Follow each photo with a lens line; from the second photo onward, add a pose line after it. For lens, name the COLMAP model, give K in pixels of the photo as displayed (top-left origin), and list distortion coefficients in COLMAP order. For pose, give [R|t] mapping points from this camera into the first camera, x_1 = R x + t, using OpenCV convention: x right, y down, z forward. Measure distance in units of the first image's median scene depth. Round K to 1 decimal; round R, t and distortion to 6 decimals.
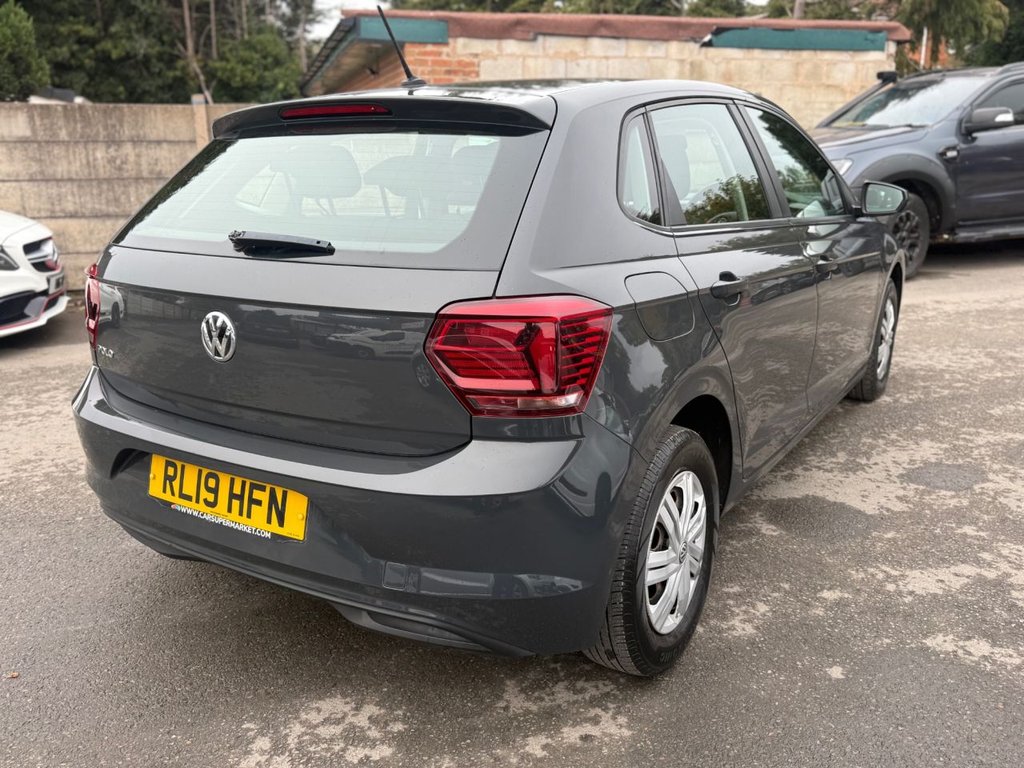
lens RADIAL K [[836.4, 0, 518.8], [0, 836.4, 389.3], [0, 0, 1]] dist [0.030138, -0.040231]
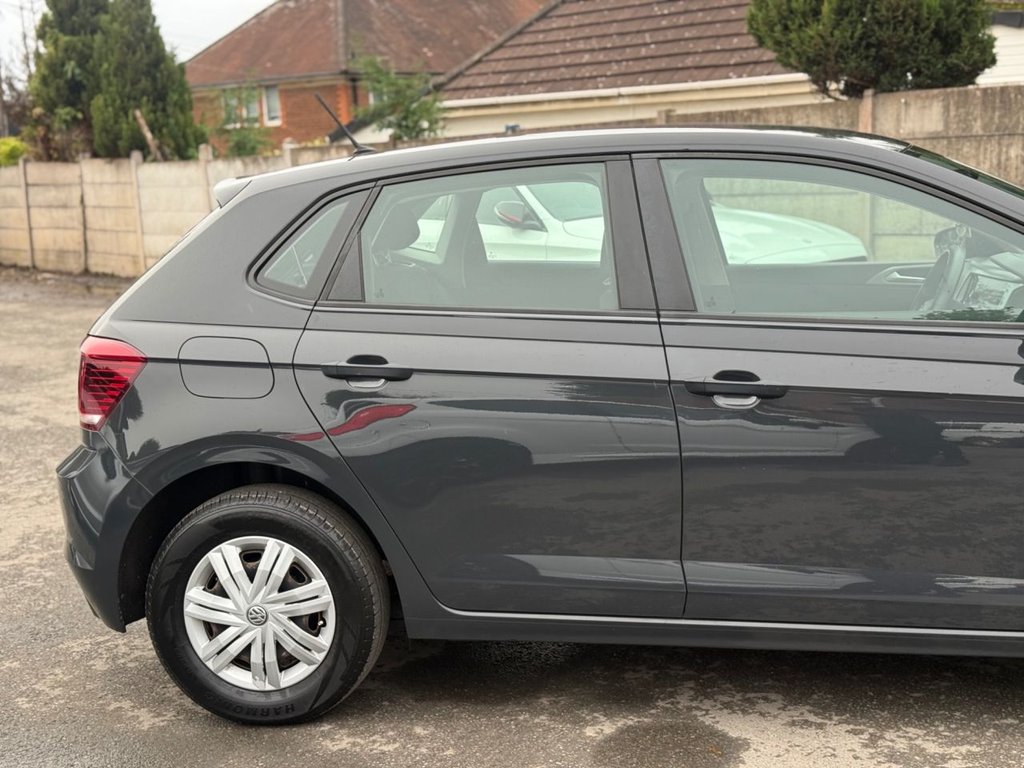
lens RADIAL K [[1417.0, 0, 514.3], [0, 1417.0, 381.6], [0, 0, 1]] dist [0.117110, 0.000000]
pose [[0.380752, 0.141622, -0.913768, 0.508557], [-0.214105, 0.974849, 0.061874, -0.070231], [0.899548, 0.172083, 0.401497, 0.144519]]
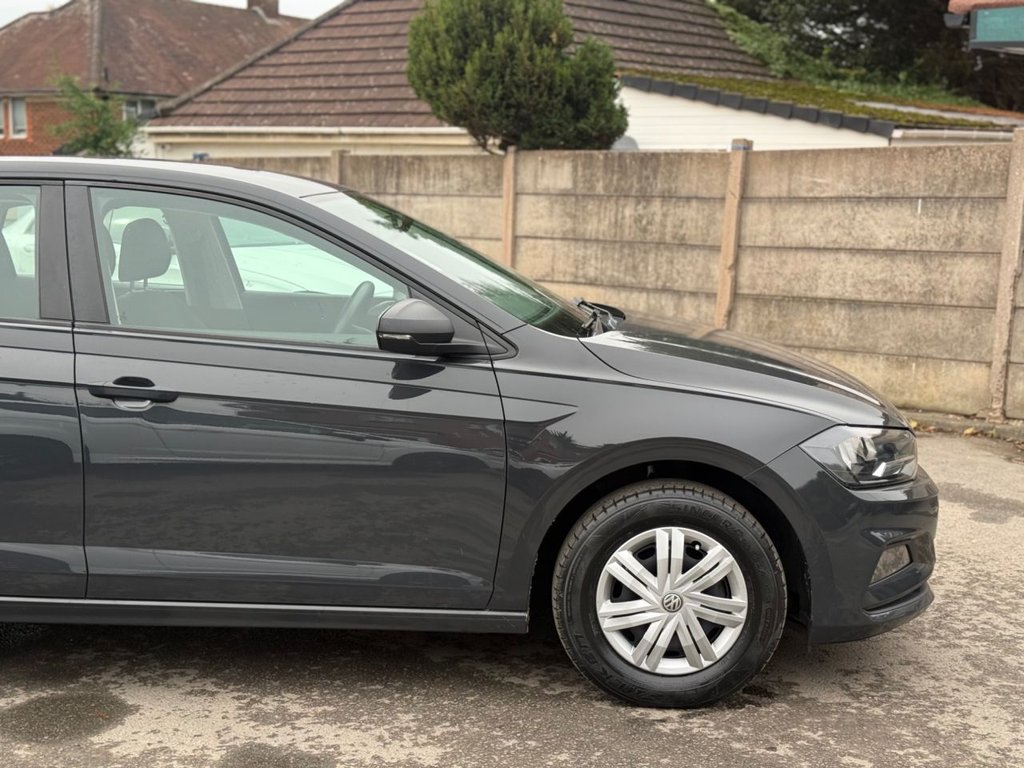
lens RADIAL K [[1417.0, 0, 515.3], [0, 1417.0, 383.1], [0, 0, 1]] dist [0.117110, 0.000000]
pose [[0.510302, 0.137129, -0.848992, 0.629098], [-0.258494, 0.966013, 0.000658, -0.094330], [0.820227, 0.219124, 0.528405, 0.228919]]
